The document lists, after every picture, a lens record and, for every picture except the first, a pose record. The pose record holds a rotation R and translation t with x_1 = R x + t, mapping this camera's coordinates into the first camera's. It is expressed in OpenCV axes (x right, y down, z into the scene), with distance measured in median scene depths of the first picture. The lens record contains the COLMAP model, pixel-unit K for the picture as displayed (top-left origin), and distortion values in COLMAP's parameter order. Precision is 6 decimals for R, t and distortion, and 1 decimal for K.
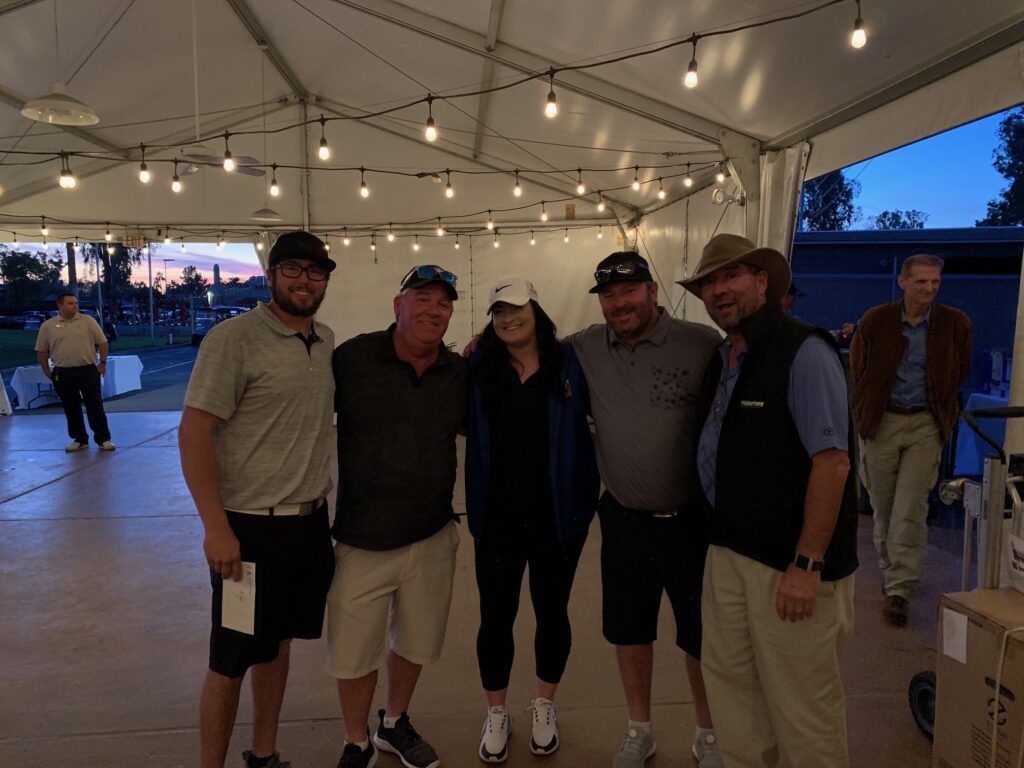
lens RADIAL K [[787.7, 0, 507.5], [0, 787.7, 387.7], [0, 0, 1]] dist [0.030014, -0.033512]
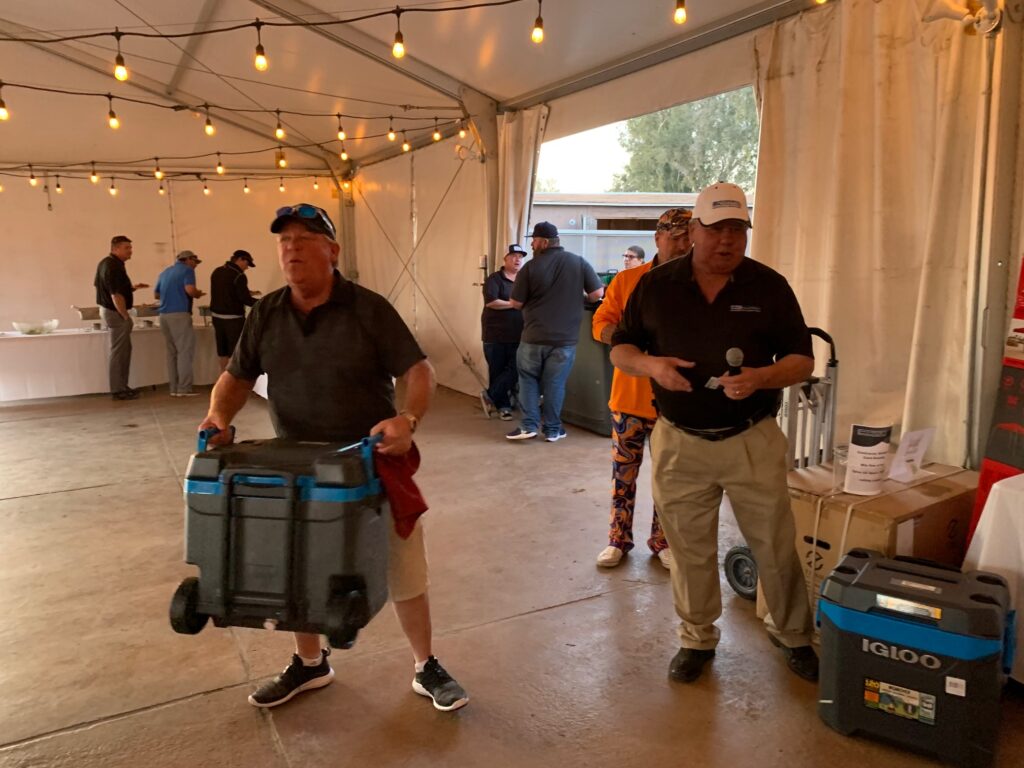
lens RADIAL K [[787.7, 0, 507.8], [0, 787.7, 392.7], [0, 0, 1]] dist [0.030014, -0.033512]
pose [[0.917467, -0.065804, 0.392332, -0.106977], [0.043140, 0.996866, 0.066318, 0.008185], [-0.395467, -0.043919, 0.917430, 0.005987]]
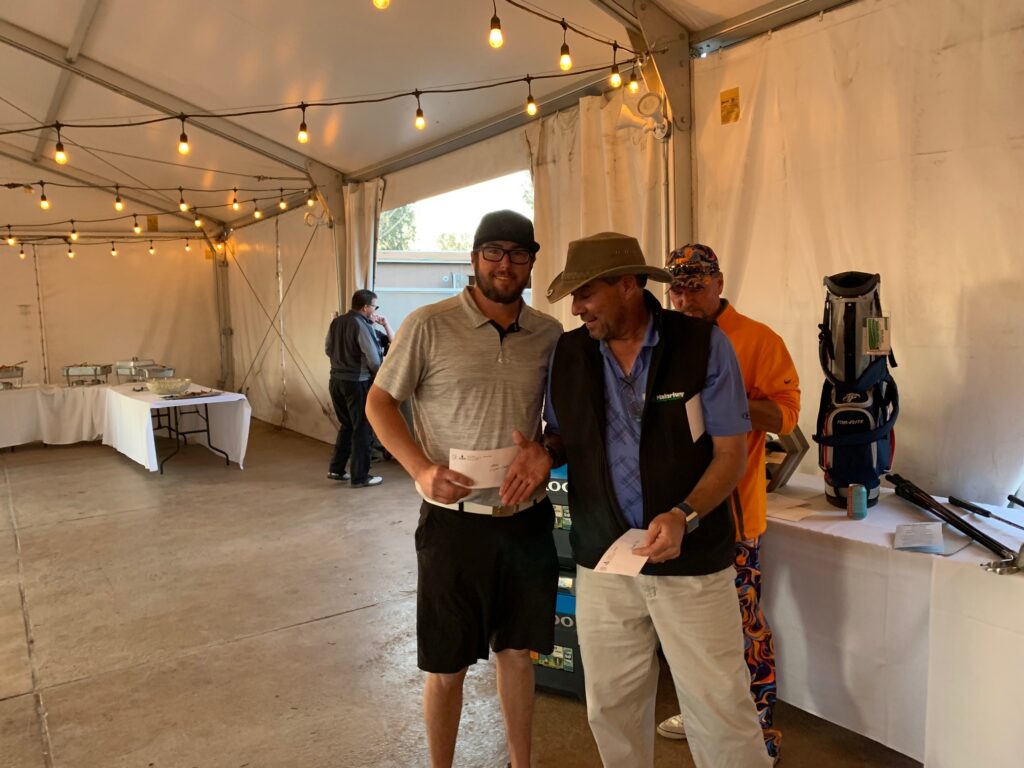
lens RADIAL K [[787.7, 0, 516.2], [0, 787.7, 386.9], [0, 0, 1]] dist [0.030014, -0.033512]
pose [[0.863879, -0.062671, 0.499786, -0.058498], [0.071950, 0.997408, 0.000704, 0.018422], [-0.498534, 0.035351, 0.866149, -0.119015]]
